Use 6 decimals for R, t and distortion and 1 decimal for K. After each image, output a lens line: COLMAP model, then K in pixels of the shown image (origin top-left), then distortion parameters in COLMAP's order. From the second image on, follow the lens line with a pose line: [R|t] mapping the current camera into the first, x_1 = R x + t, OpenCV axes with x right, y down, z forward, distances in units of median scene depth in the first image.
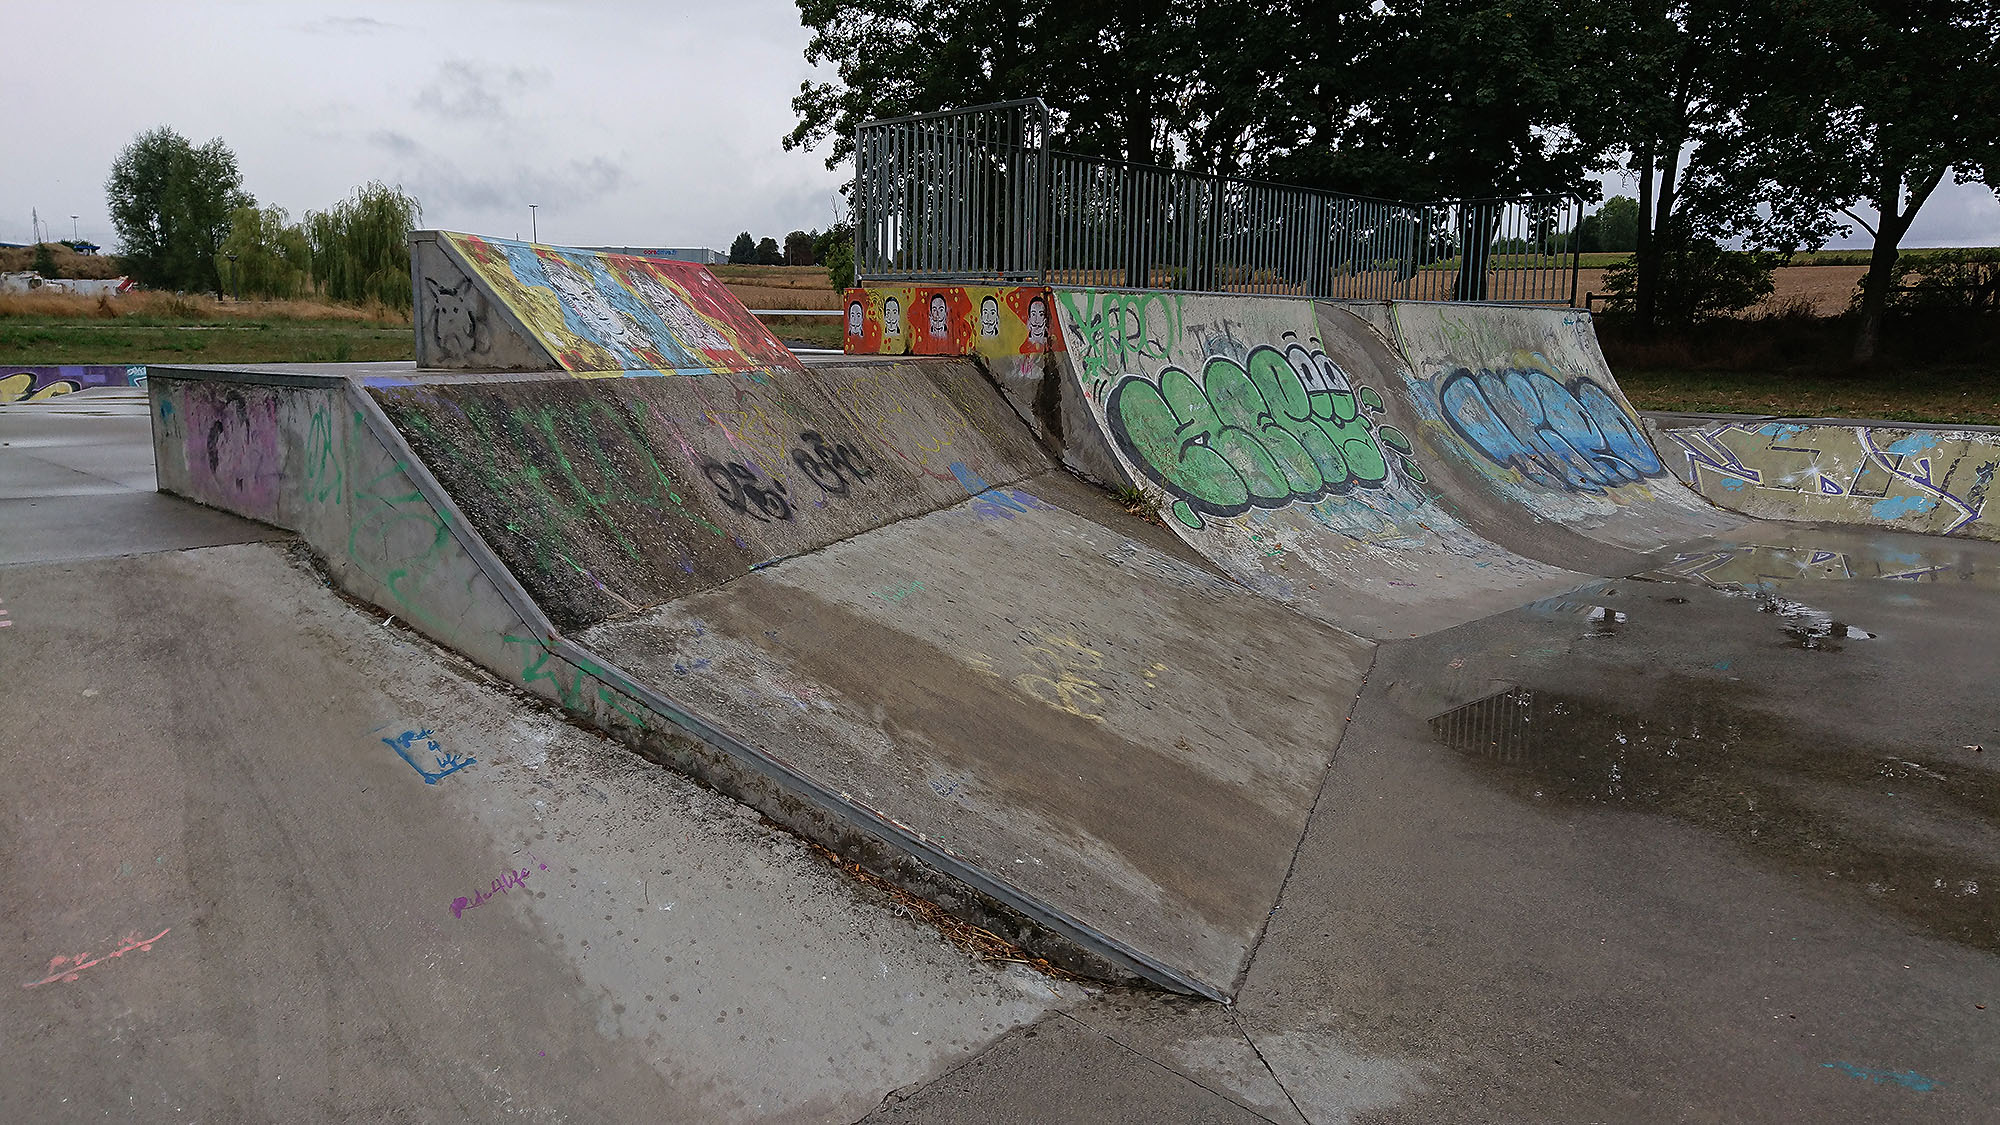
lens RADIAL K [[1377.8, 0, 1003.5], [0, 1377.8, 548.1], [0, 0, 1]] dist [0.006292, 0.000356]
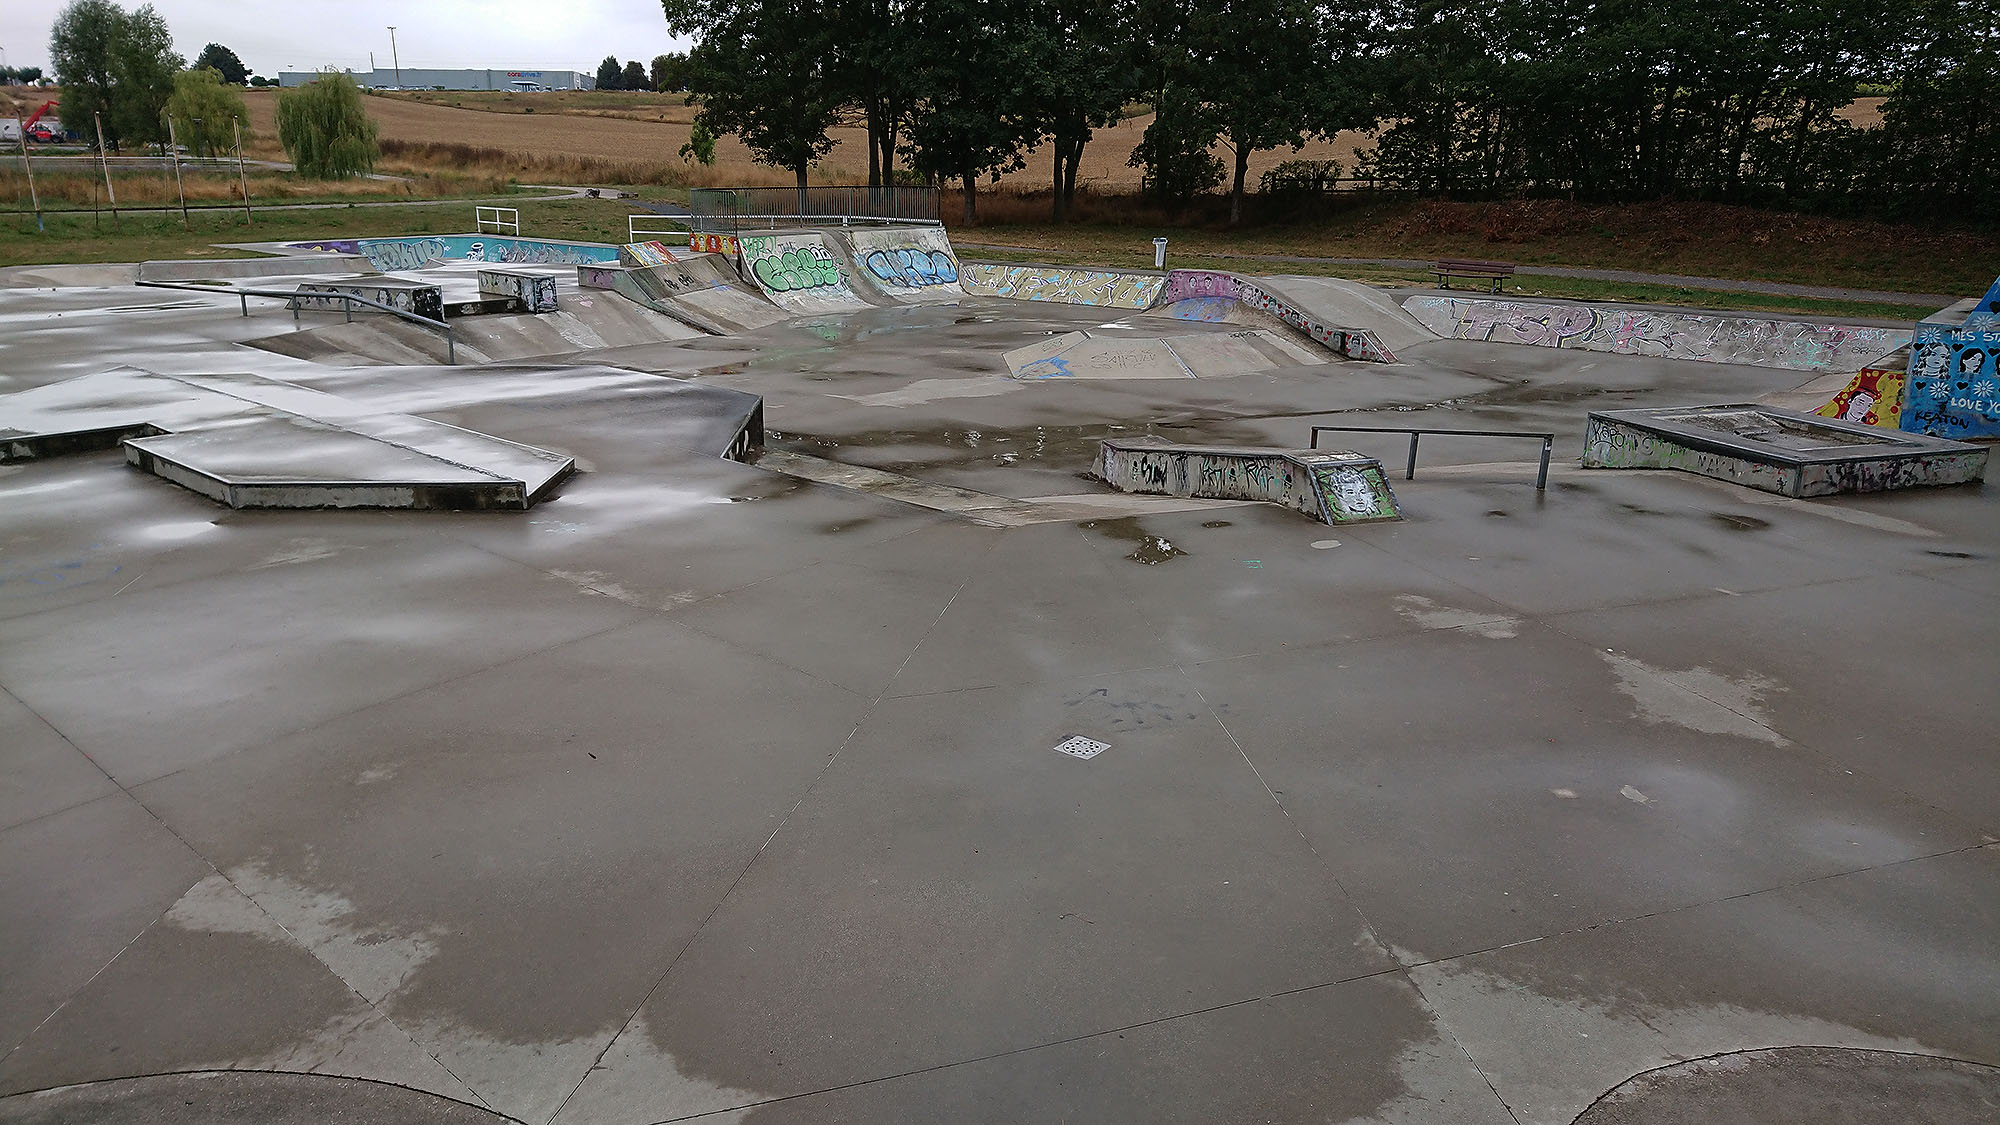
lens RADIAL K [[1377.8, 0, 1003.5], [0, 1377.8, 548.1], [0, 0, 1]] dist [0.006292, 0.000356]
pose [[0.996524, -0.028232, 0.078380, 0.387959], [0.018027, 0.991614, 0.127972, 0.181221], [-0.081336, -0.126114, 0.988676, -2.674507]]
